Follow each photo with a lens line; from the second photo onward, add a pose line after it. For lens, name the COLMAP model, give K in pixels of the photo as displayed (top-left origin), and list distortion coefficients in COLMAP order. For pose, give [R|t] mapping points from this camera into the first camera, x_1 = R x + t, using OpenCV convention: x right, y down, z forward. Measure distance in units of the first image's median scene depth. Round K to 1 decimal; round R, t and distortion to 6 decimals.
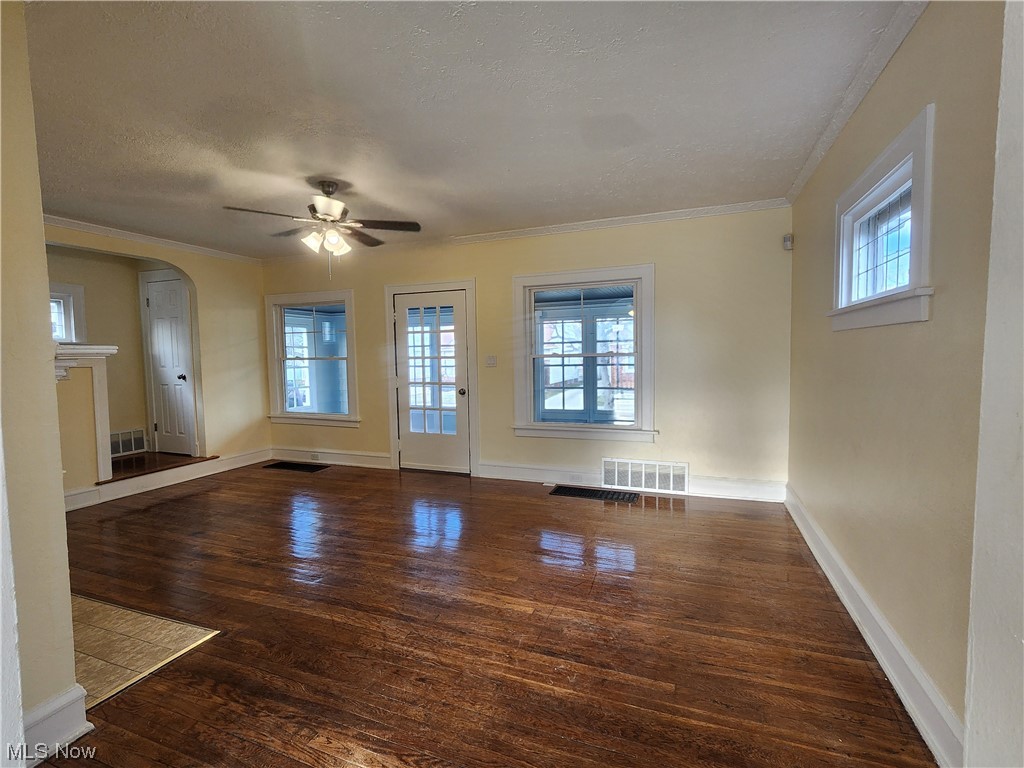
lens RADIAL K [[469.9, 0, 517.0], [0, 469.9, 386.3], [0, 0, 1]] dist [0.000824, 0.000221]
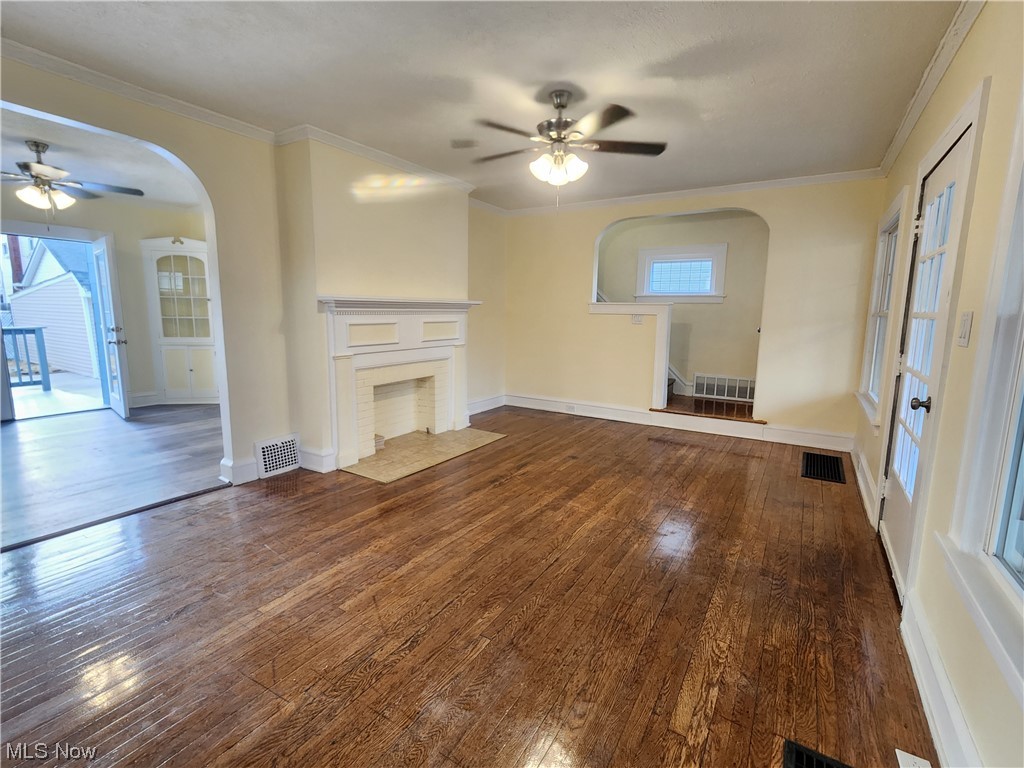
lens RADIAL K [[469.9, 0, 519.0], [0, 469.9, 379.2], [0, 0, 1]] dist [0.000824, 0.000221]
pose [[-0.188557, 0.154991, -0.969755, 0.497944], [-0.076248, 0.982176, 0.171802, -0.080473], [0.979098, 0.106337, -0.173379, 1.100724]]
